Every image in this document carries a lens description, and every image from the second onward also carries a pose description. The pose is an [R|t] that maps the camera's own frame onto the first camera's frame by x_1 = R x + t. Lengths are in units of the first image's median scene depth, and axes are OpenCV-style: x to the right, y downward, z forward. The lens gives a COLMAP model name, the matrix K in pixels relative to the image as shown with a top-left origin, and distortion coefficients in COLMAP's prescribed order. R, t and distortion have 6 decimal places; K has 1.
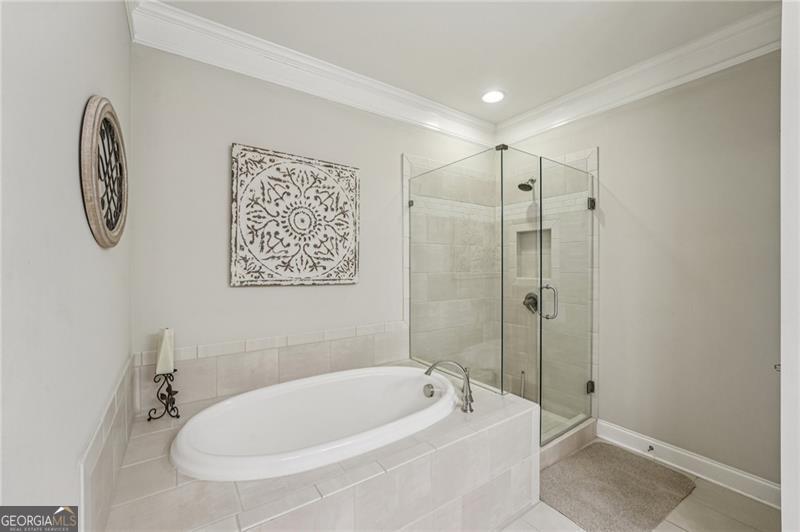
lens RADIAL K [[323.8, 0, 398.1], [0, 323.8, 266.2], [0, 0, 1]] dist [-0.015715, 0.000864]
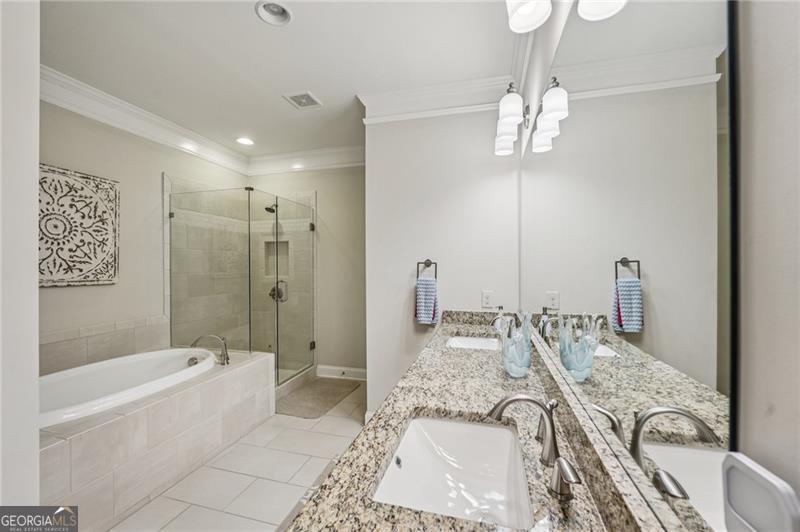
lens RADIAL K [[323.8, 0, 398.1], [0, 323.8, 266.2], [0, 0, 1]] dist [-0.015715, 0.000864]
pose [[0.759768, -0.002749, 0.650188, -0.123770], [0.003463, 0.999994, 0.000182, -0.005241], [-0.650185, 0.002113, 0.759773, -0.562960]]
